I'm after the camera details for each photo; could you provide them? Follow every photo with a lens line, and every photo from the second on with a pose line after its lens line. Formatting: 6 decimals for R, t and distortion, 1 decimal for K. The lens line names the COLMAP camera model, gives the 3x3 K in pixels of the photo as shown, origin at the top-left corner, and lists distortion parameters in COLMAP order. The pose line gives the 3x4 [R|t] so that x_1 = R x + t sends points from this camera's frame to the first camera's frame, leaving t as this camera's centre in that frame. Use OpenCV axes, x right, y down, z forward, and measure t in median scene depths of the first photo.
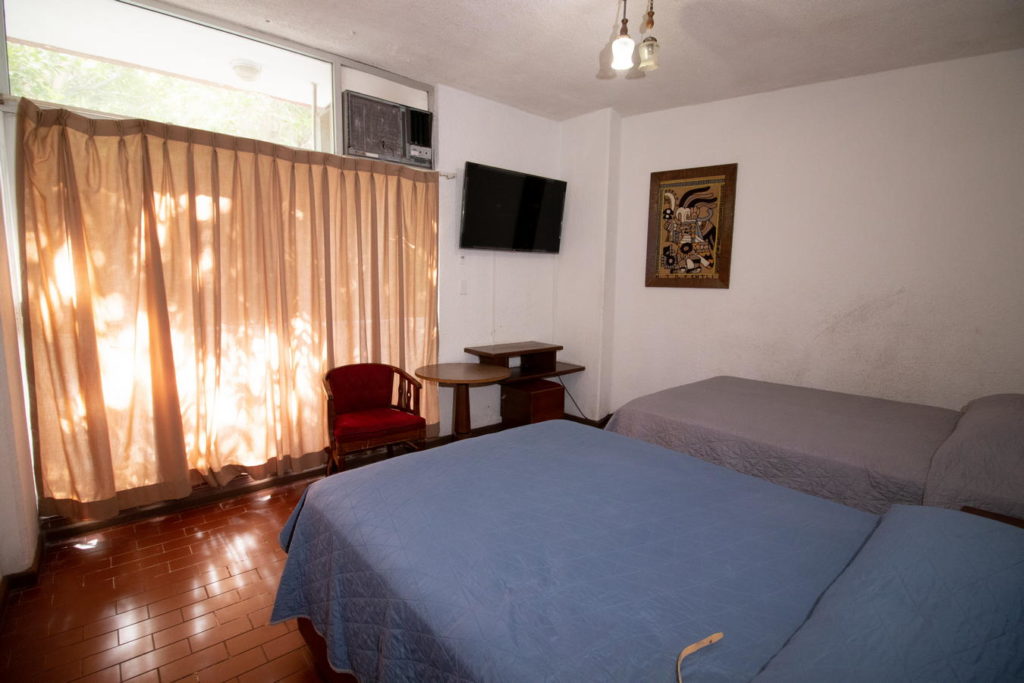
lens RADIAL K [[475.0, 0, 506.4], [0, 475.0, 338.5], [0, 0, 1]] dist [-0.003902, -0.009962]
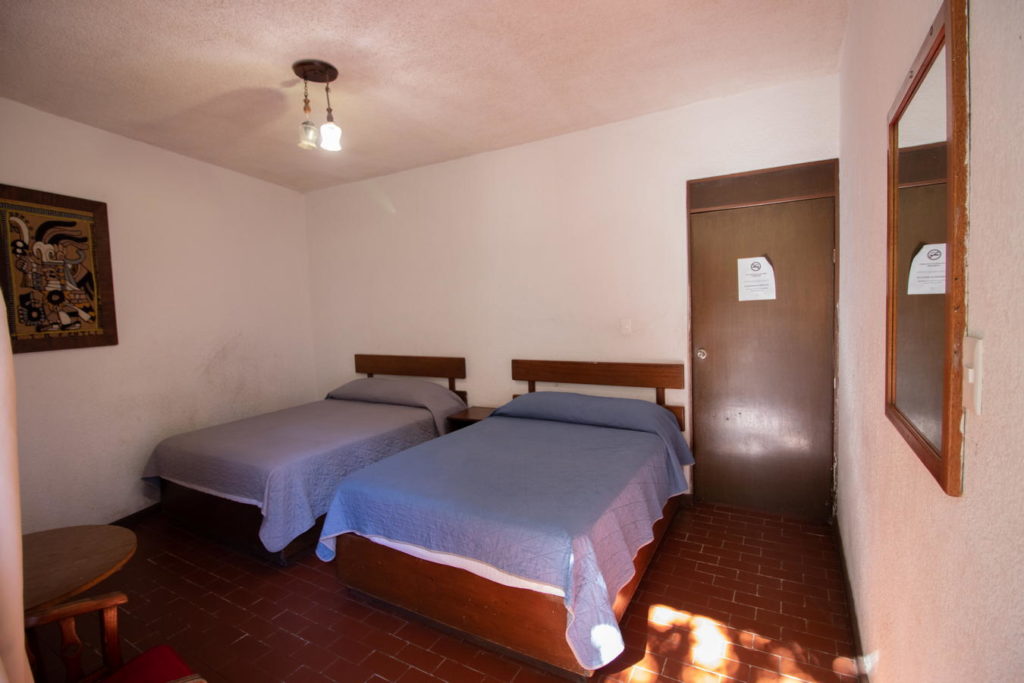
lens RADIAL K [[475.0, 0, 506.4], [0, 475.0, 338.5], [0, 0, 1]] dist [-0.003902, -0.009962]
pose [[-0.323983, -0.065909, 0.943764, -0.549128], [0.148425, 0.981676, 0.119510, -0.110301], [-0.934347, 0.178798, -0.308264, 0.579971]]
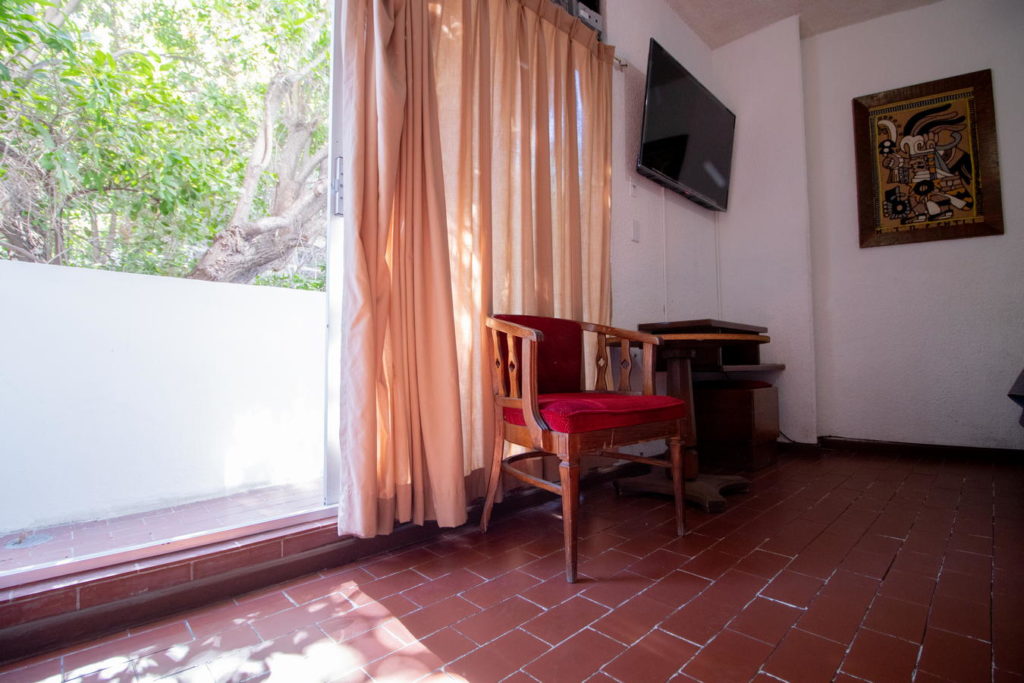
lens RADIAL K [[475.0, 0, 506.4], [0, 475.0, 338.5], [0, 0, 1]] dist [-0.003902, -0.009962]
pose [[0.998152, -0.014466, 0.059018, -0.299826], [0.024775, 0.983738, -0.177891, 0.146549], [-0.055485, 0.179025, 0.982279, 0.376289]]
